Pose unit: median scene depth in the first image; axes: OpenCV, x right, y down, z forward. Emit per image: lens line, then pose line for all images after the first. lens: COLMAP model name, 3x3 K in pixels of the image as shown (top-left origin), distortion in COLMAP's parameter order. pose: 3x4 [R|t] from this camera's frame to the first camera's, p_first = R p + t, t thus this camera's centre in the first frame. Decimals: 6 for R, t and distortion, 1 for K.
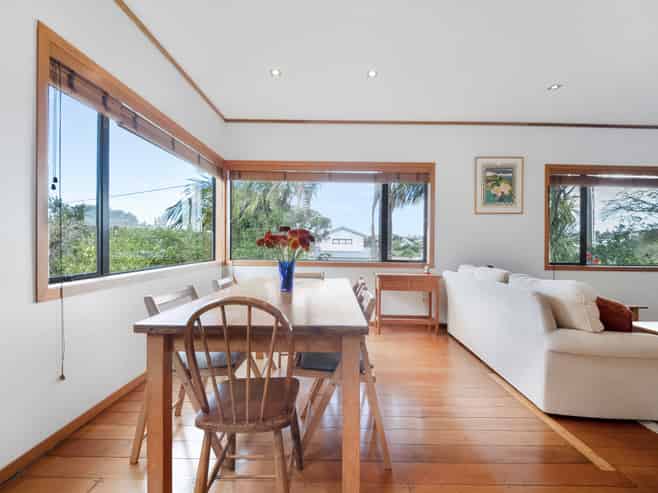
lens RADIAL K [[313.8, 0, 331.2], [0, 313.8, 246.1], [0, 0, 1]] dist [-0.011243, -0.001091]
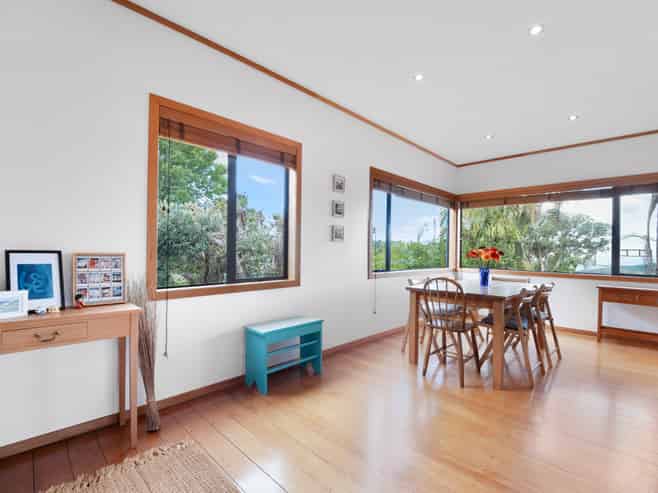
lens RADIAL K [[313.8, 0, 331.2], [0, 313.8, 252.8], [0, 0, 1]] dist [-0.011243, -0.001091]
pose [[0.731960, 0.005656, -0.681324, 0.215380], [-0.014475, 0.999869, -0.007250, -0.002735], [0.681194, 0.015169, 0.731946, -0.416111]]
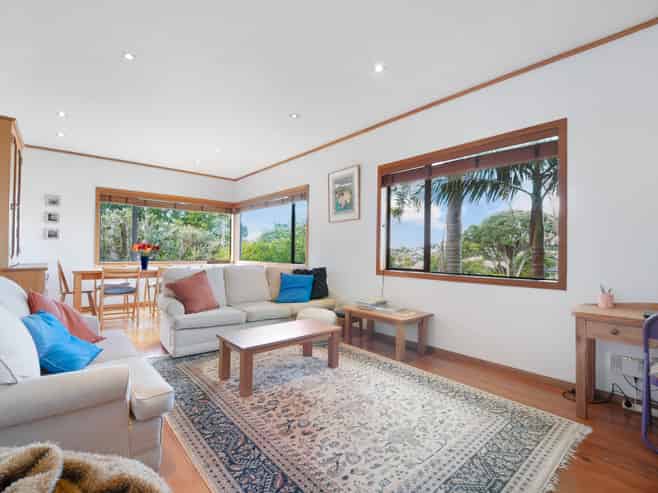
lens RADIAL K [[313.8, 0, 327.8], [0, 313.8, 250.0], [0, 0, 1]] dist [-0.011243, -0.001091]
pose [[0.662041, -0.005572, -0.749447, 1.326632], [-0.004747, 0.999921, -0.011627, 0.011637], [0.749453, 0.011255, 0.661962, 0.232843]]
